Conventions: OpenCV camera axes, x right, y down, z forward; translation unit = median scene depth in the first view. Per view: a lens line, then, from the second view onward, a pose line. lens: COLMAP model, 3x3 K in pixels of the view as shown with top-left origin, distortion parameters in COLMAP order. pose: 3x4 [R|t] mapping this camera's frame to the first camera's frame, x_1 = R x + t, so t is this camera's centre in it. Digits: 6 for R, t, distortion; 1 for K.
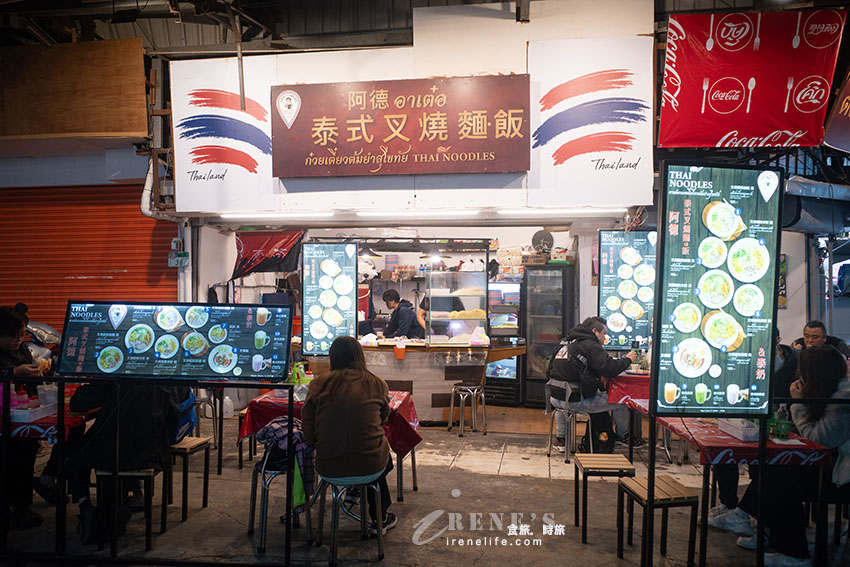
lens RADIAL K [[688.0, 0, 425.0], [0, 688.0, 283.5], [0, 0, 1]] dist [-0.033188, 0.005845]
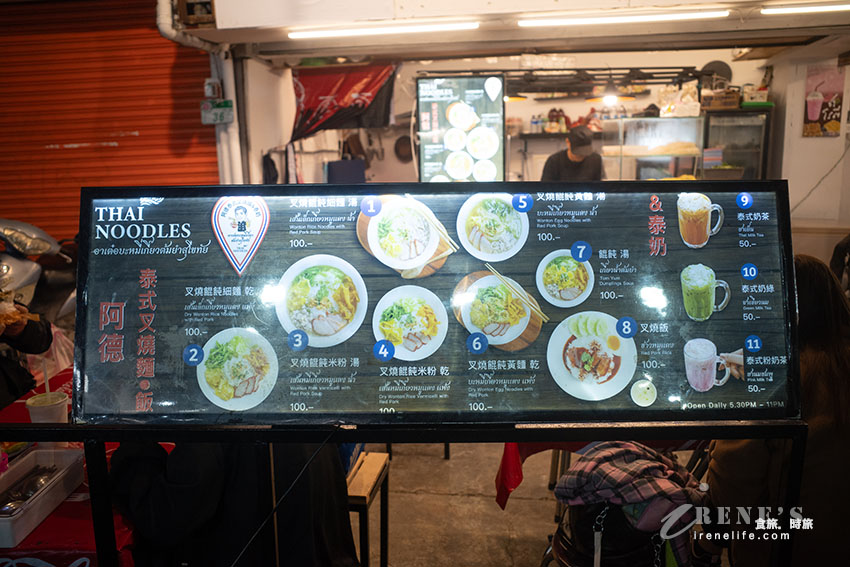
lens RADIAL K [[688.0, 0, 425.0], [0, 688.0, 283.5], [0, 0, 1]] dist [-0.033188, 0.005845]
pose [[0.999361, -0.032482, 0.014912, -0.368489], [0.029018, 0.980956, 0.192052, 0.011648], [-0.020866, -0.191496, 0.981272, 0.674411]]
